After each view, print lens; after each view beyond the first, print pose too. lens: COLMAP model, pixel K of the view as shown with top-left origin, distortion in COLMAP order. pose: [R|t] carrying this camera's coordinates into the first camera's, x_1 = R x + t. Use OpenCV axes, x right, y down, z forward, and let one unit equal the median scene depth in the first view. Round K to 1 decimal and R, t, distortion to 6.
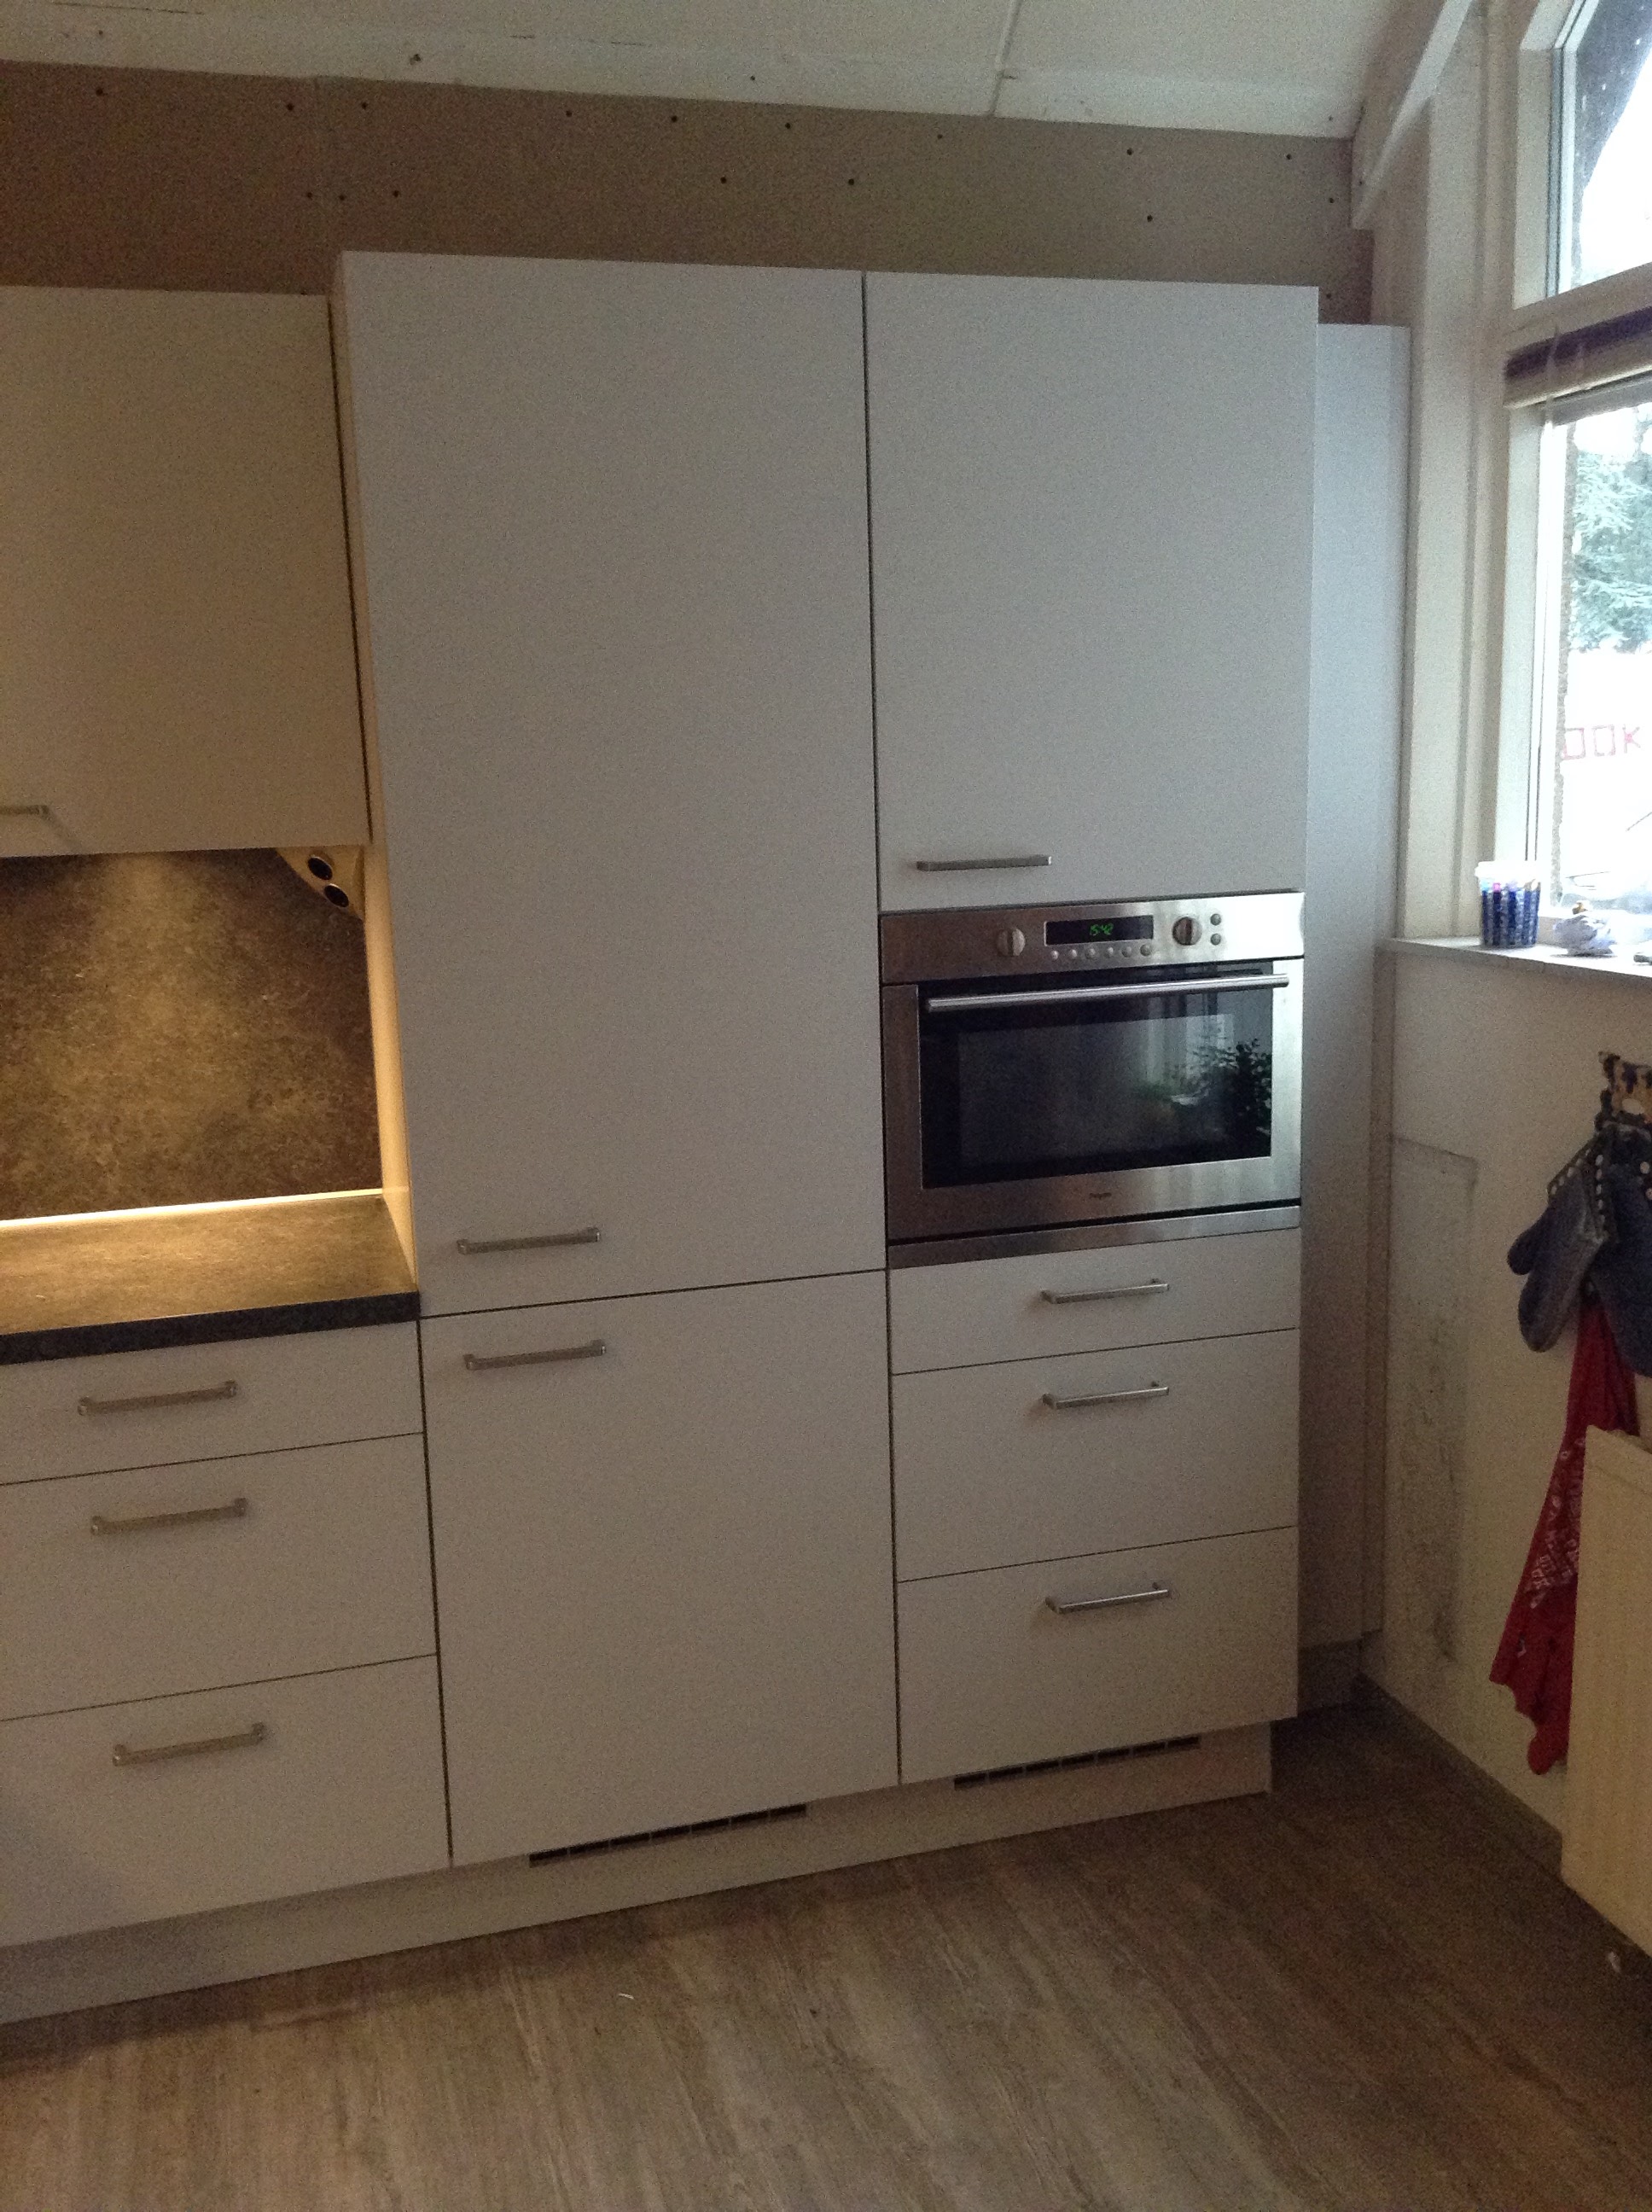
lens RADIAL K [[2013.9, 0, 820.4], [0, 2013.9, 1116.4], [0, 0, 1]] dist [0.124267, -0.252499]
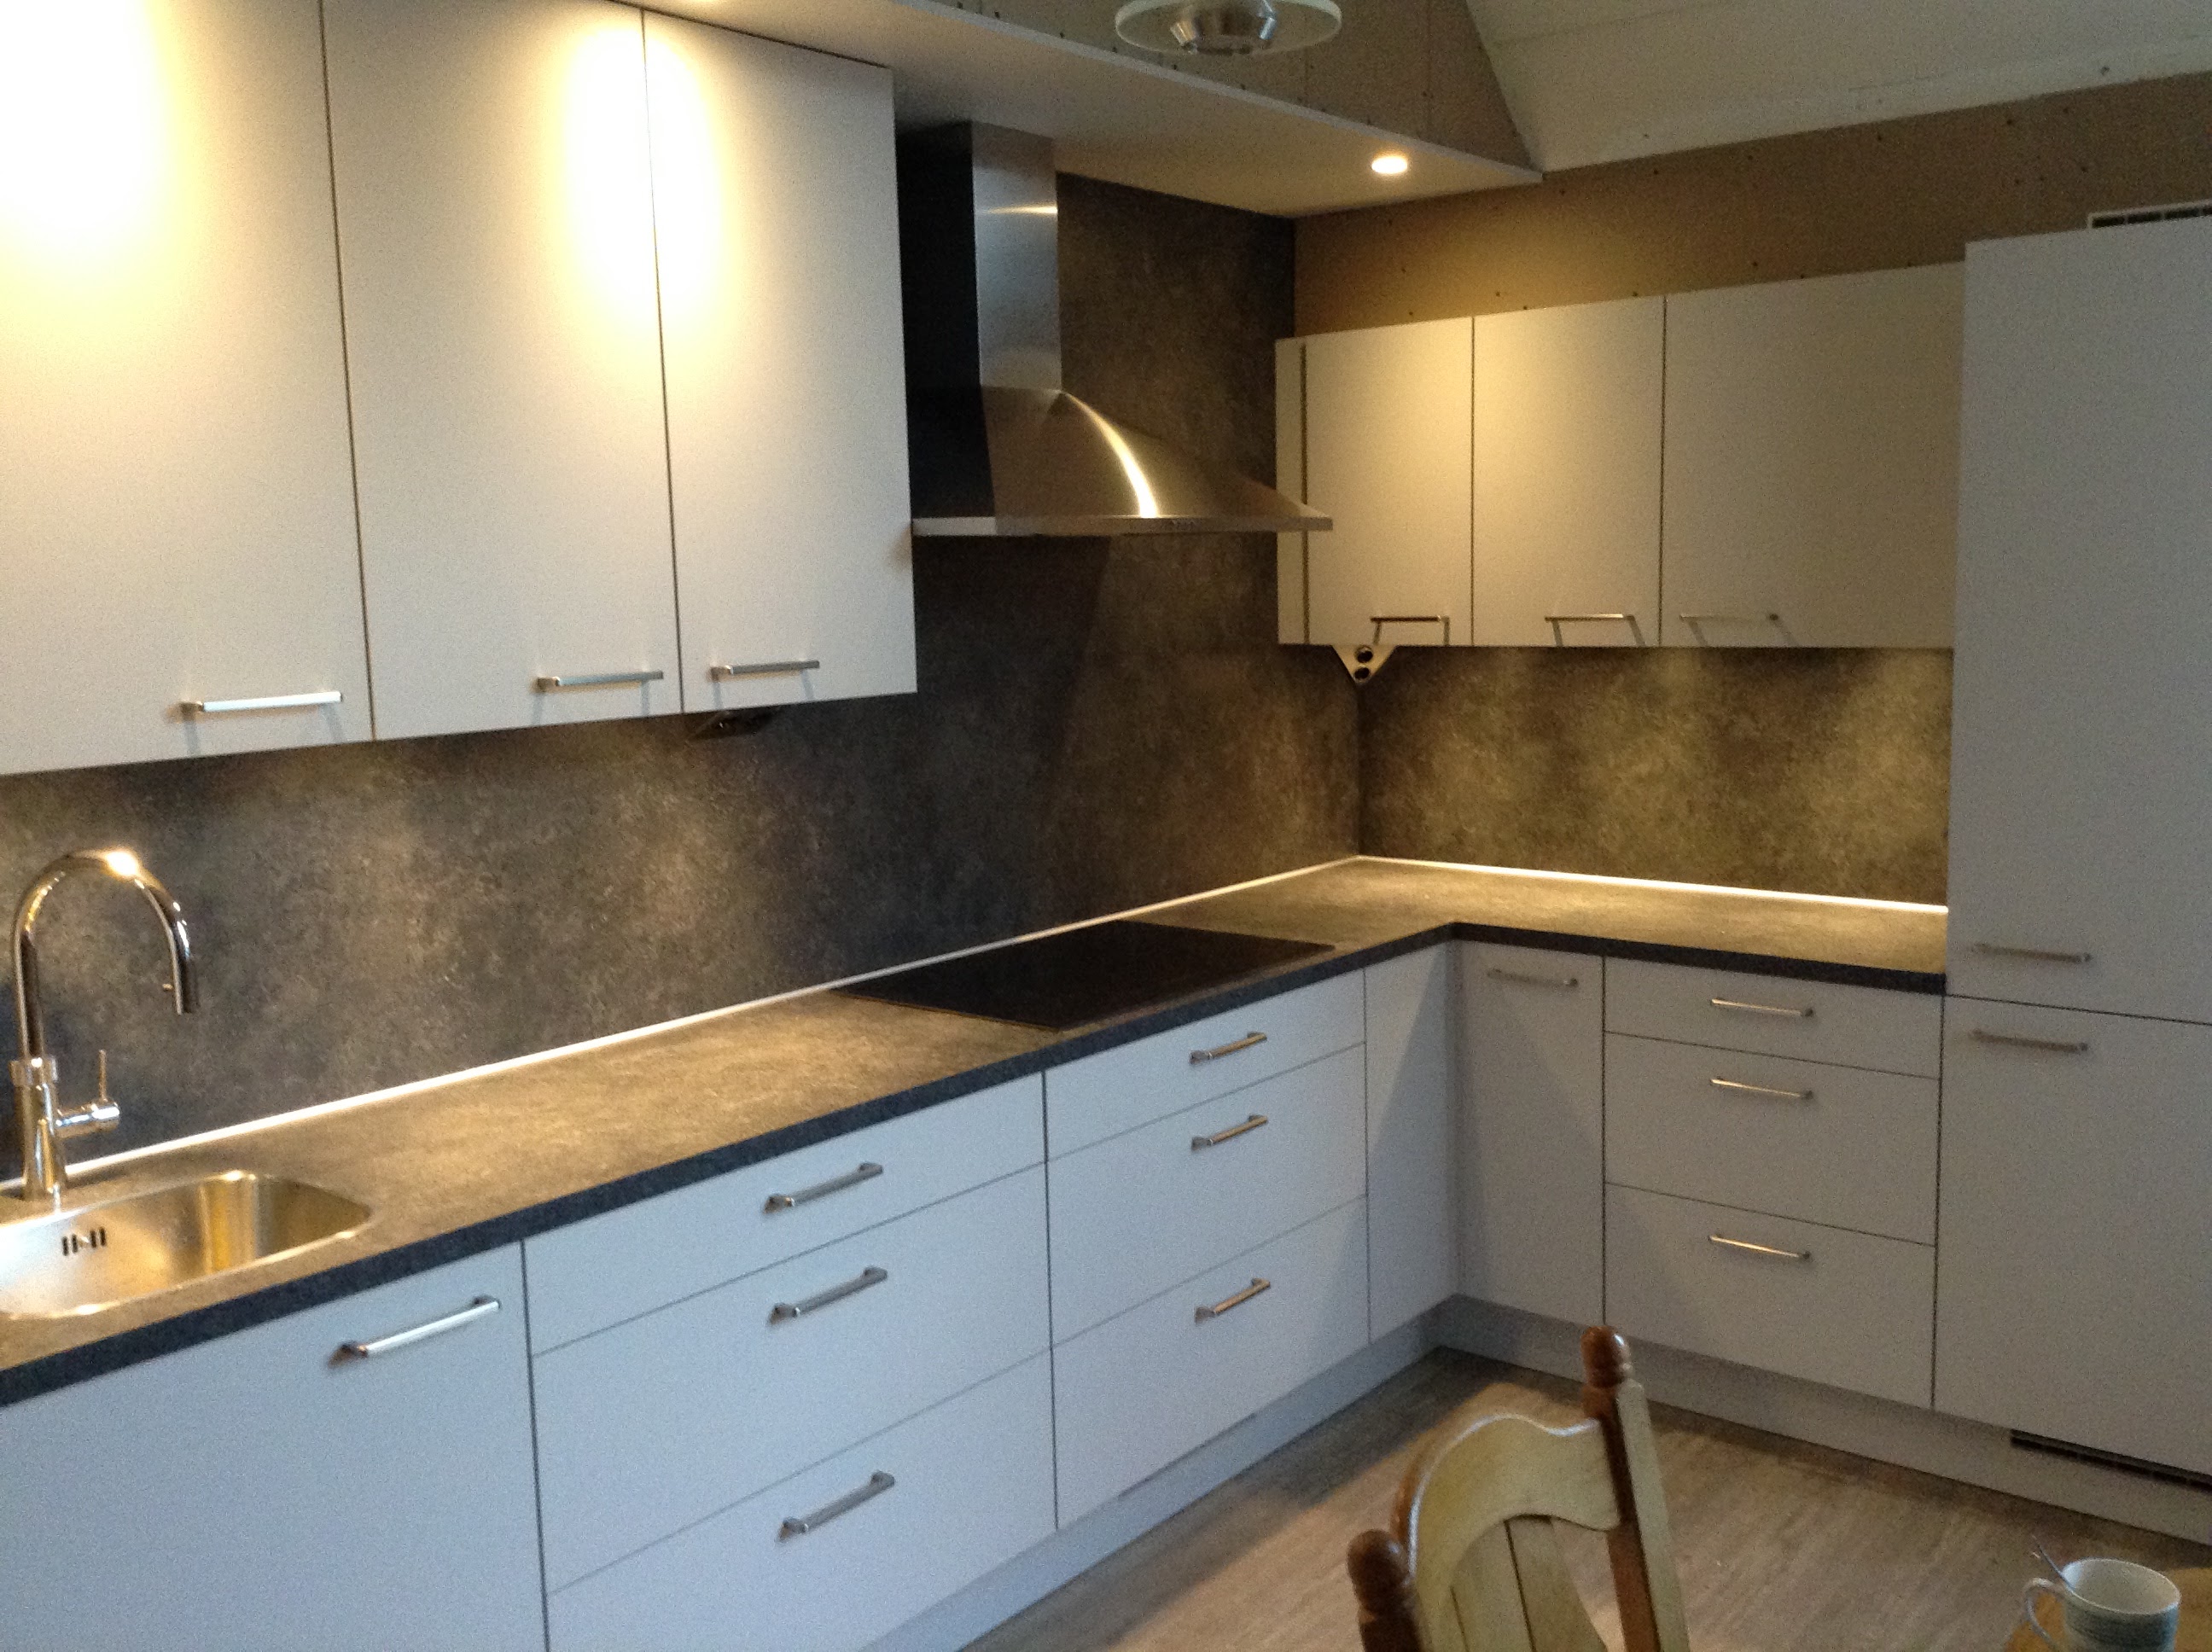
lens RADIAL K [[2013.9, 0, 1107.2], [0, 2013.9, 806.8], [0, 0, 1]] dist [0.124267, -0.252499]
pose [[0.563556, 0.114578, -0.818093, 0.541864], [-0.141497, 0.989087, 0.041054, -0.001856], [0.813869, 0.092621, 0.573619, -0.236745]]
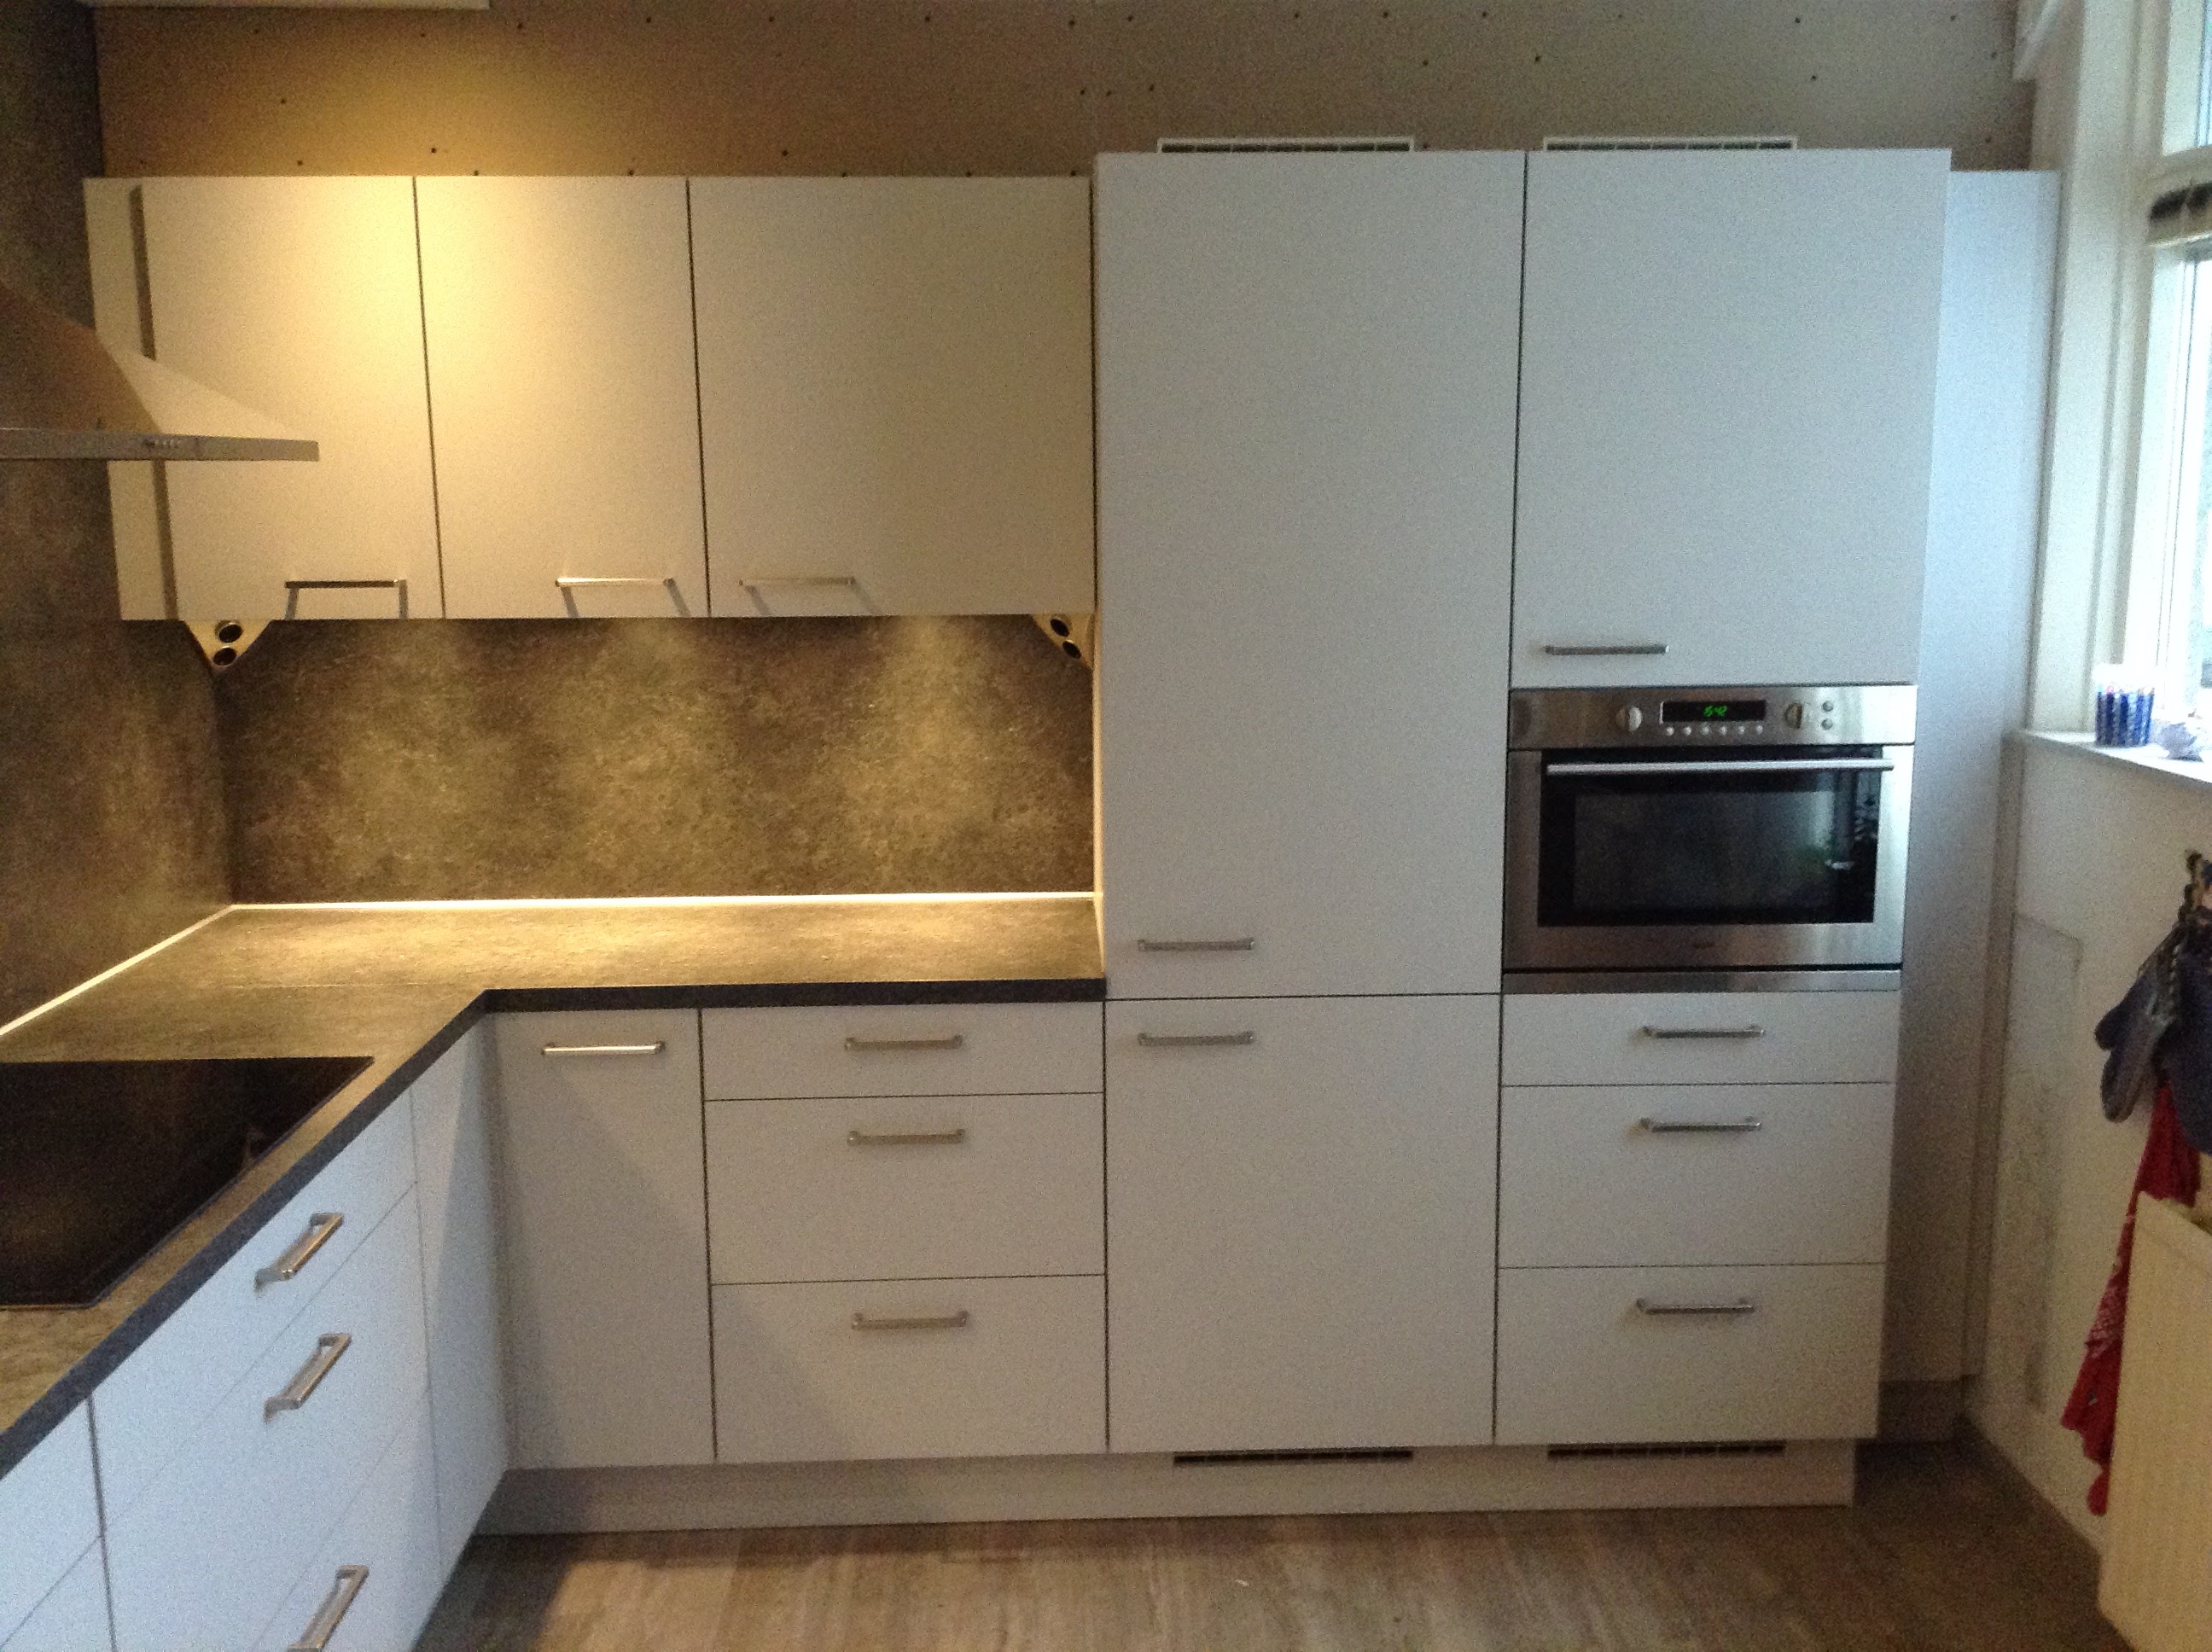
lens RADIAL K [[2013.9, 0, 1107.2], [0, 2013.9, 806.8], [0, 0, 1]] dist [0.124267, -0.252499]
pose [[0.968631, 0.062453, -0.240528, 0.083481], [-0.064999, 0.997882, -0.002658, -0.013397], [0.239853, 0.018209, 0.970638, -0.178501]]
